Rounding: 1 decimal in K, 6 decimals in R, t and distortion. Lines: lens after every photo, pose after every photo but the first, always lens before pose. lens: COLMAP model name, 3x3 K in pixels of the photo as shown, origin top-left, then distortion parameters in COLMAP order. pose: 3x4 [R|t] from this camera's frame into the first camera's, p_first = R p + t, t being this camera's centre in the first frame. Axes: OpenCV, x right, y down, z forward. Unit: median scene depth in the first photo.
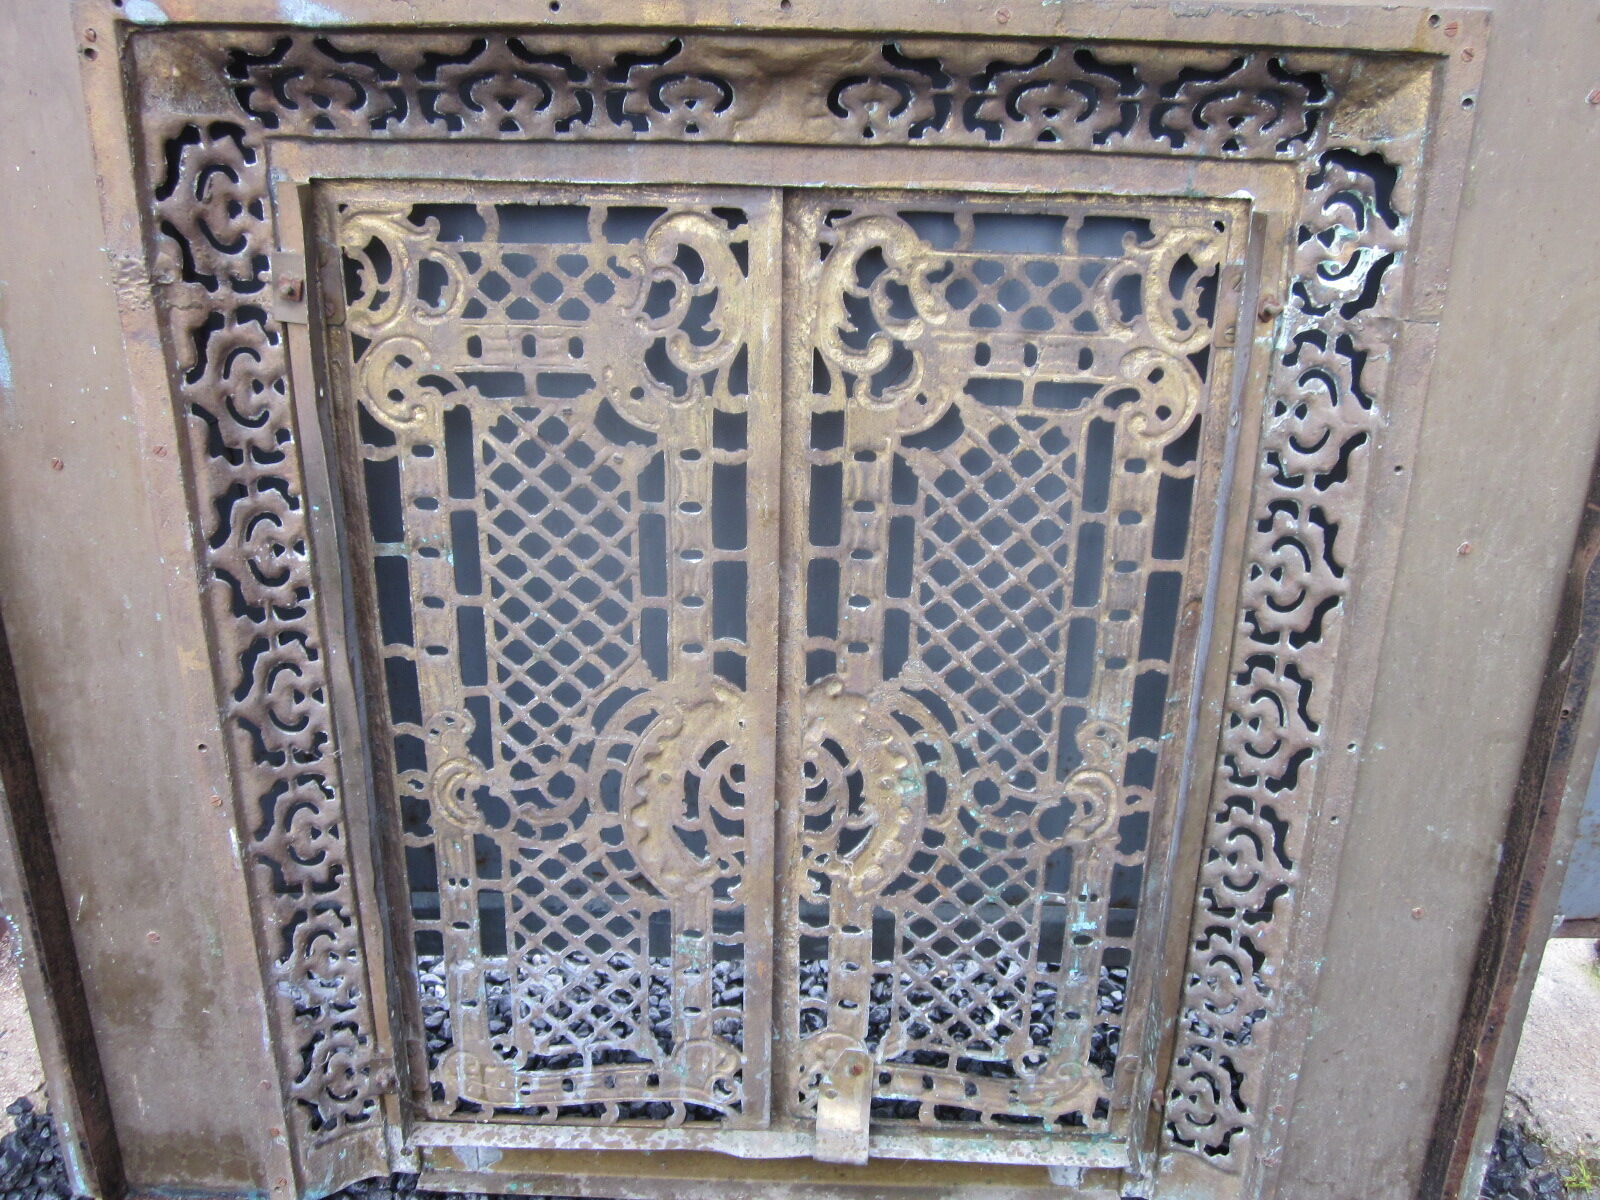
lens RADIAL K [[1317.3, 0, 787.8], [0, 1317.3, 608.3], [0, 0, 1]] dist [-0.044352, 0.016339]
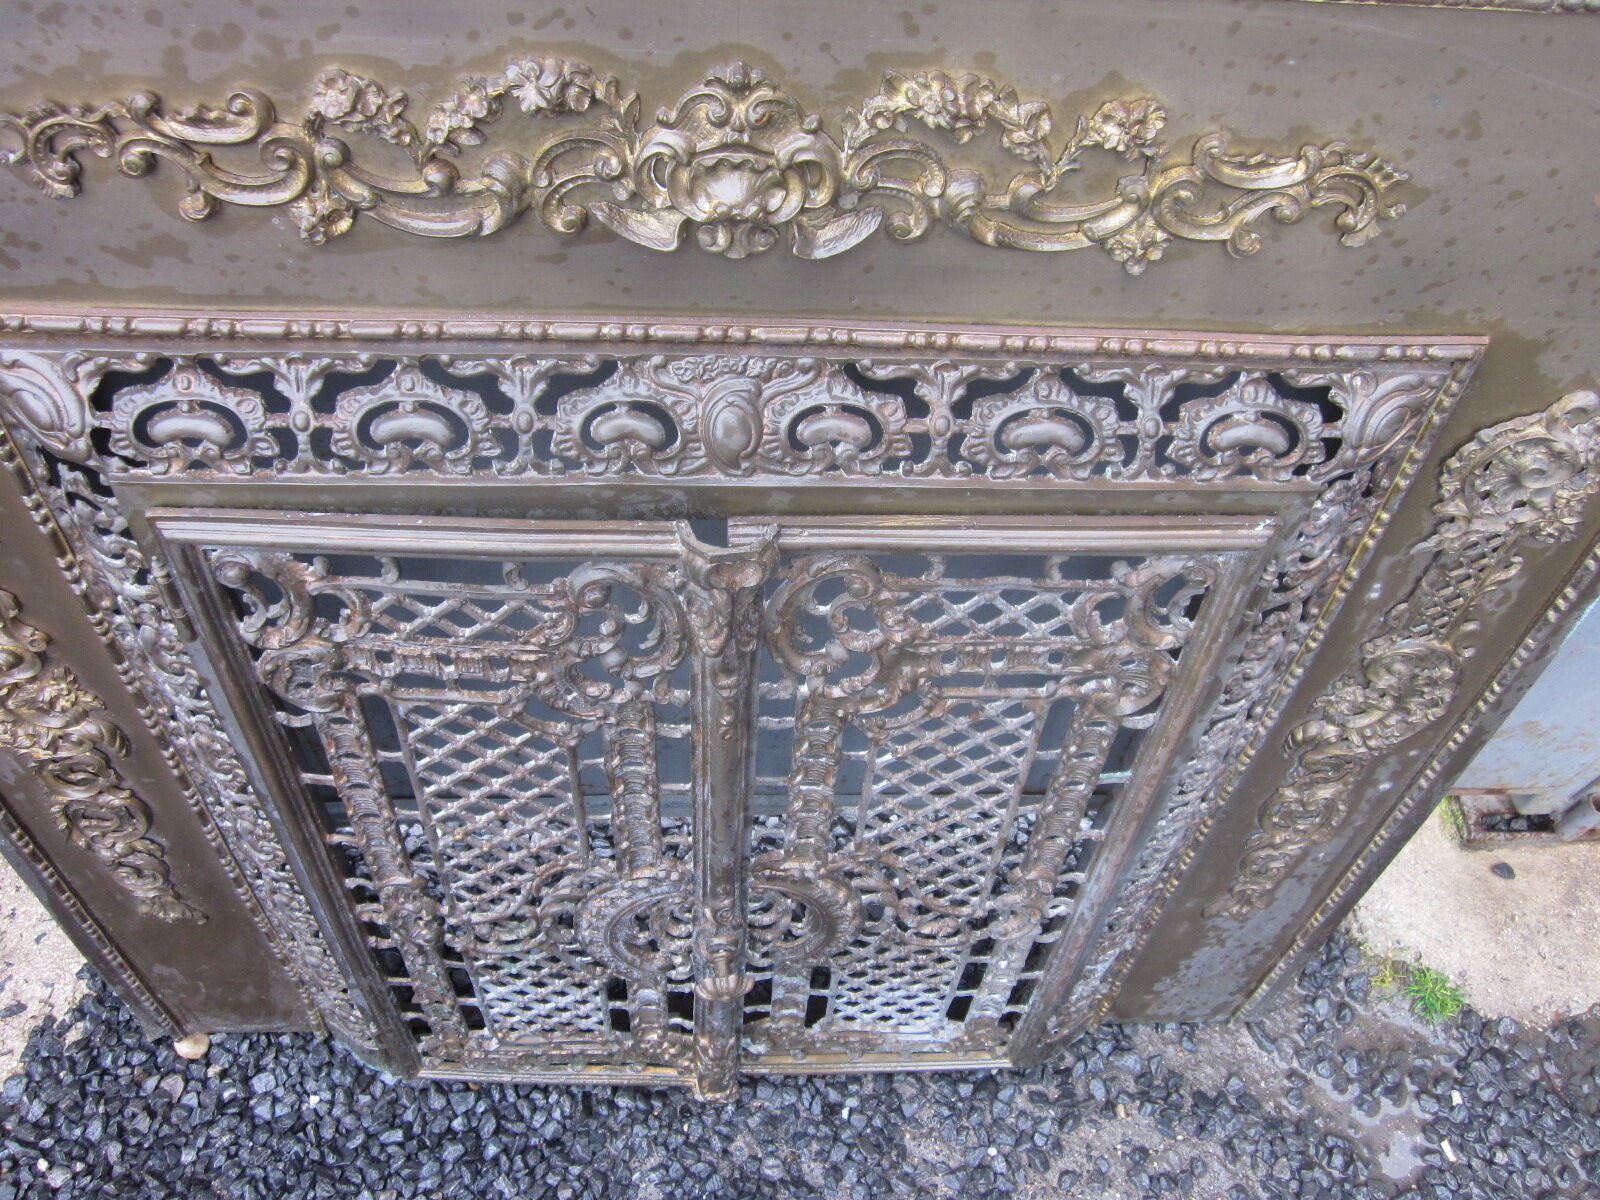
lens RADIAL K [[1317.3, 0, 801.9], [0, 1317.3, 599.6], [0, 0, 1]] dist [-0.044352, 0.016339]
pose [[0.997501, -0.018193, 0.068273, -0.014738], [-0.015902, 0.883685, 0.467811, -0.637528], [-0.068843, -0.467728, 0.881187, 0.208711]]
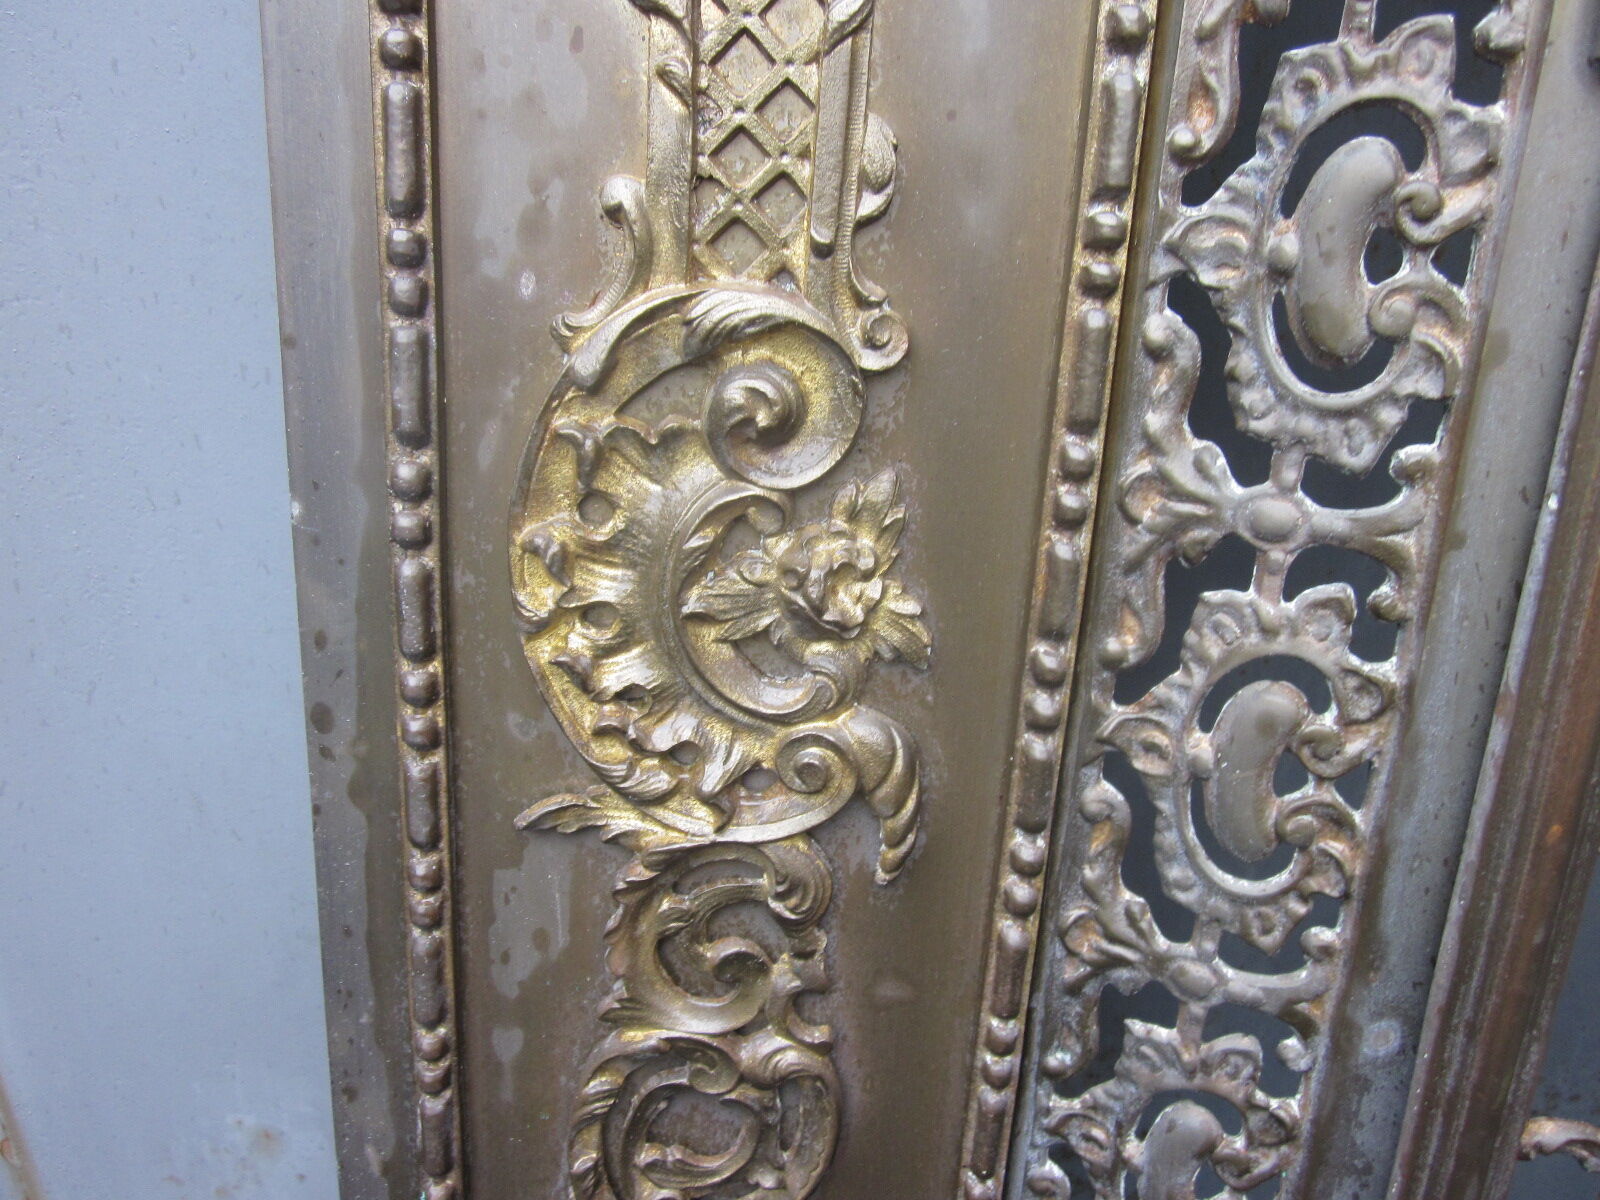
lens RADIAL K [[1317.3, 0, 806.5], [0, 1317.3, 604.7], [0, 0, 1]] dist [-0.044352, 0.016339]
pose [[0.999366, 0.031828, 0.015976, -0.519744], [-0.030475, 0.996424, -0.078804, -0.073900], [-0.018427, 0.078268, 0.996762, 0.731474]]
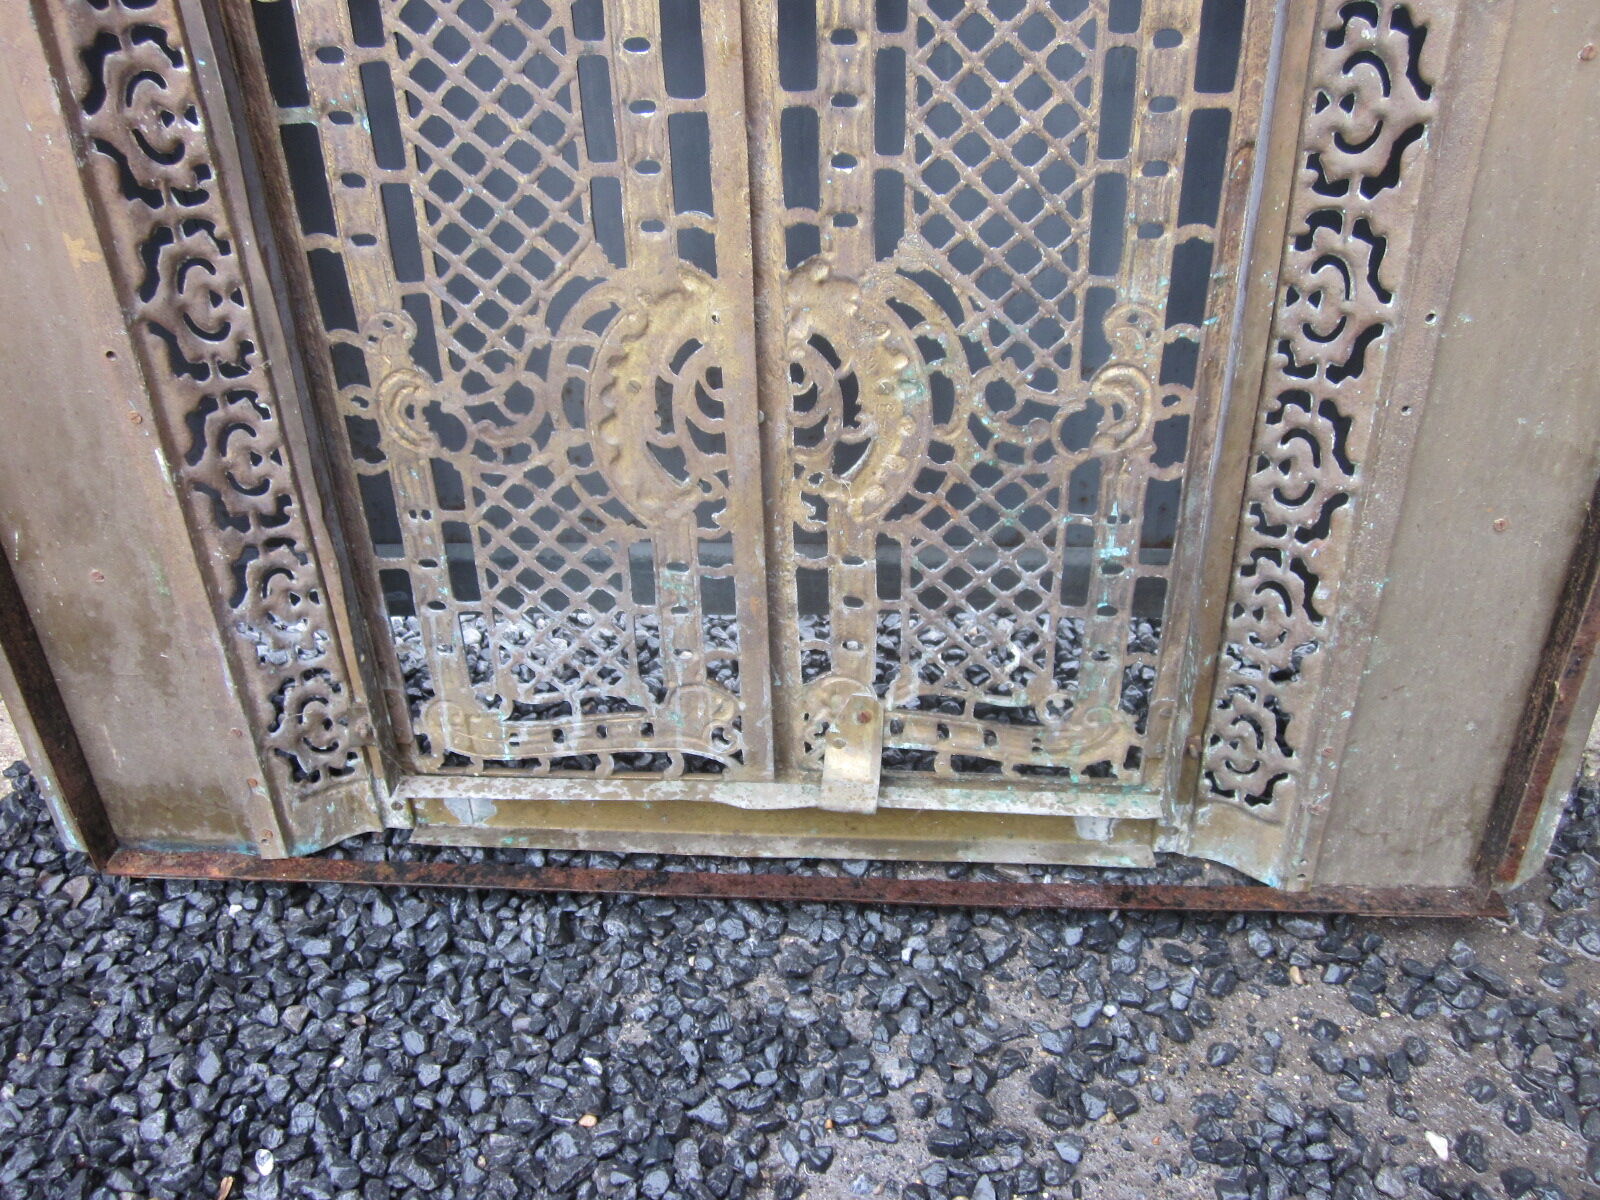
lens RADIAL K [[1317.3, 0, 794.9], [0, 1317.3, 610.4], [0, 0, 1]] dist [-0.044352, 0.016339]
pose [[0.997853, -0.011912, -0.064407, 0.077646], [0.023819, 0.981994, 0.187405, 0.125697], [0.061014, -0.188537, 0.980169, 0.123836]]
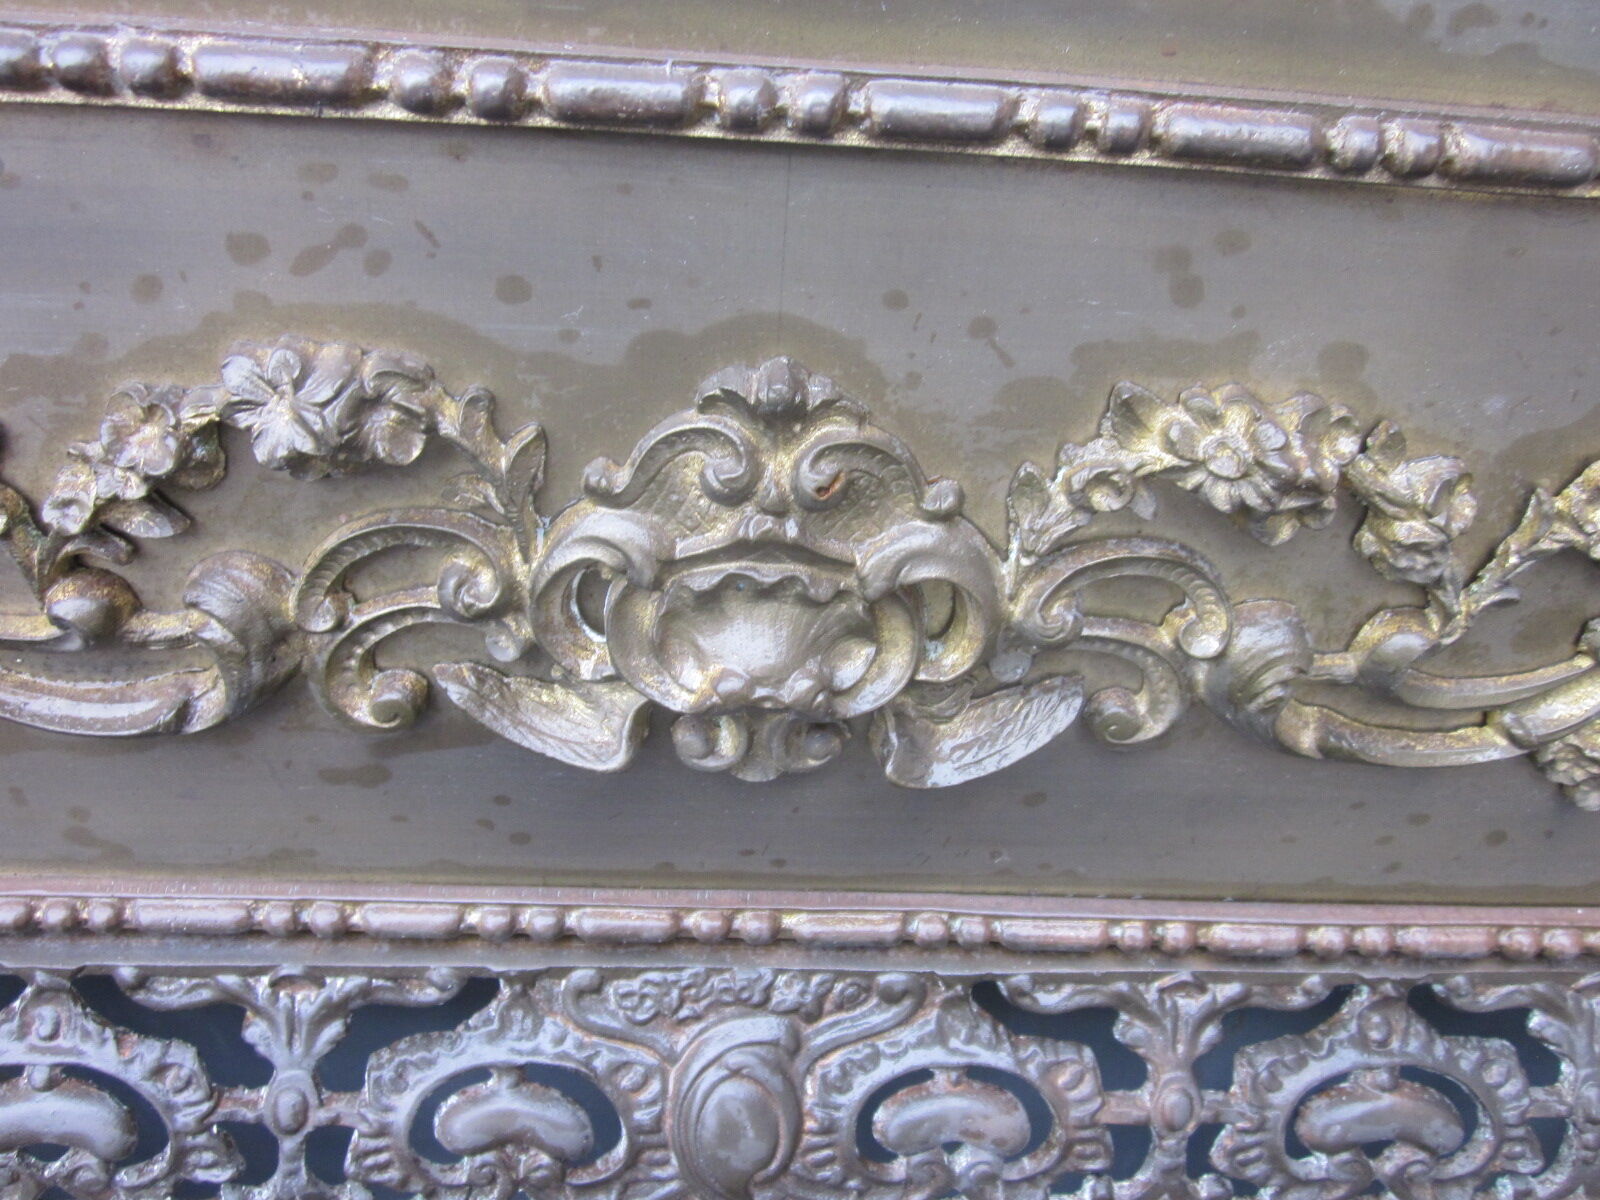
lens RADIAL K [[1317.3, 0, 793.0], [0, 1317.3, 602.5], [0, 0, 1]] dist [-0.044352, 0.016339]
pose [[0.996875, 0.009820, 0.078383, -0.015303], [-0.024833, 0.980897, 0.192938, -0.574805], [-0.074991, -0.194281, 0.978075, 0.609192]]
